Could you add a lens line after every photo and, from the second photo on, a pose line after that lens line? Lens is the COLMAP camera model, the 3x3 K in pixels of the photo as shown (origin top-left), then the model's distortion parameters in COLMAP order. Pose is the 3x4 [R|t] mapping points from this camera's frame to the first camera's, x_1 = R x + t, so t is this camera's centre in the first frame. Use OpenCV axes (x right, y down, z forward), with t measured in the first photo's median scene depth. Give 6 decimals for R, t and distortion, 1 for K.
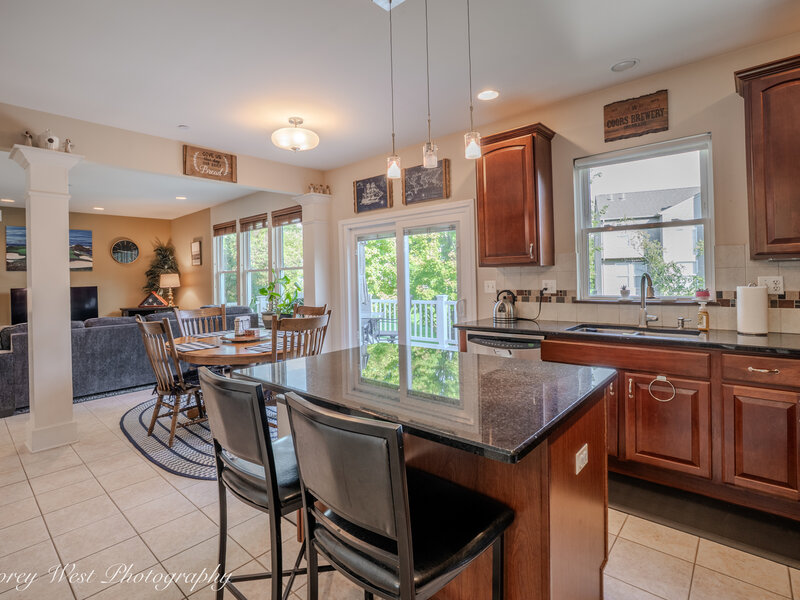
lens RADIAL K [[386.7, 0, 429.3], [0, 386.7, 276.2], [0, 0, 1]] dist [0.002048, 0.001496]
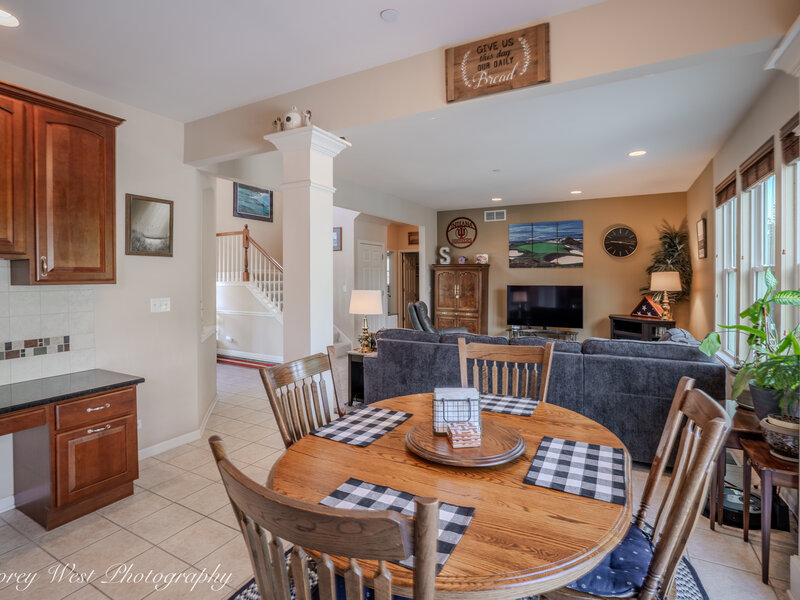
lens RADIAL K [[430.2, 0, 379.9], [0, 430.2, 283.4], [0, 0, 1]] dist [-0.043270, 0.023230]
pose [[0.160788, 0.038946, -0.986220, -0.036453], [-0.002009, 0.999232, 0.039132, -0.029418], [0.986987, -0.004311, 0.160742, 0.834668]]
